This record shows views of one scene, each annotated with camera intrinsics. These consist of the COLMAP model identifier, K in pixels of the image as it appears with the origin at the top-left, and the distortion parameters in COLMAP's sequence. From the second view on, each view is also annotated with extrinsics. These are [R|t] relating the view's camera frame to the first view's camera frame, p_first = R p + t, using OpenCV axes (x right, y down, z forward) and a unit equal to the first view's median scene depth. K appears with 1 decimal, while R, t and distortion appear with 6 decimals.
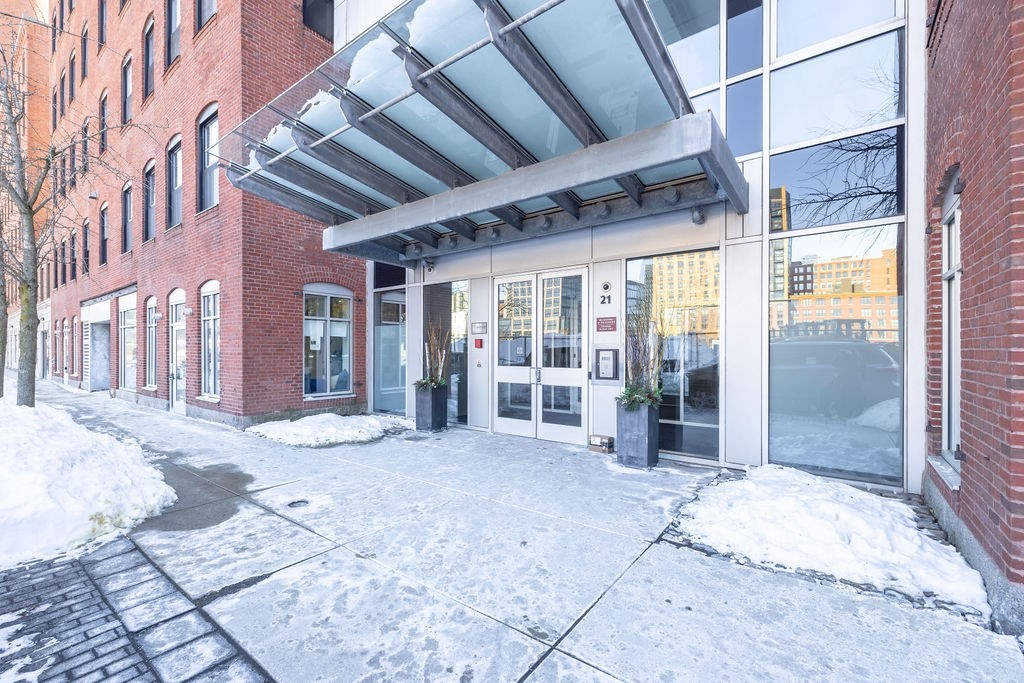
lens RADIAL K [[451.5, 0, 514.2], [0, 451.5, 345.0], [0, 0, 1]] dist [0.002924, -0.000379]
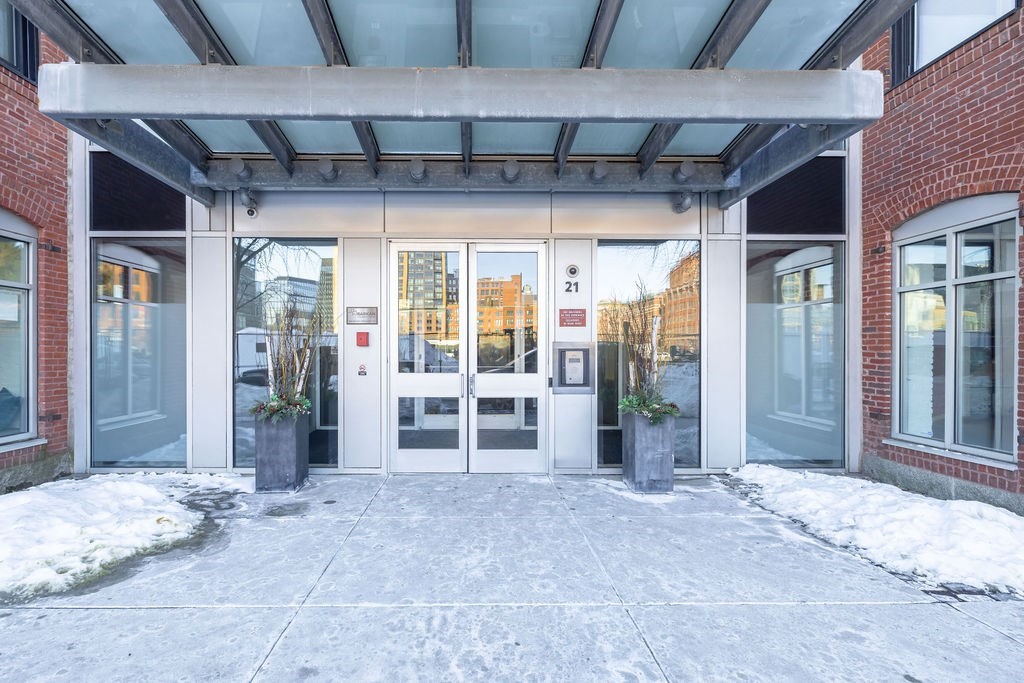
lens RADIAL K [[451.5, 0, 511.6], [0, 451.5, 350.4], [0, 0, 1]] dist [0.002924, -0.000379]
pose [[0.783457, 0.001570, 0.621444, -0.377333], [-0.009625, 0.999908, 0.009608, 0.005577], [-0.621372, -0.013509, 0.783400, 0.436493]]
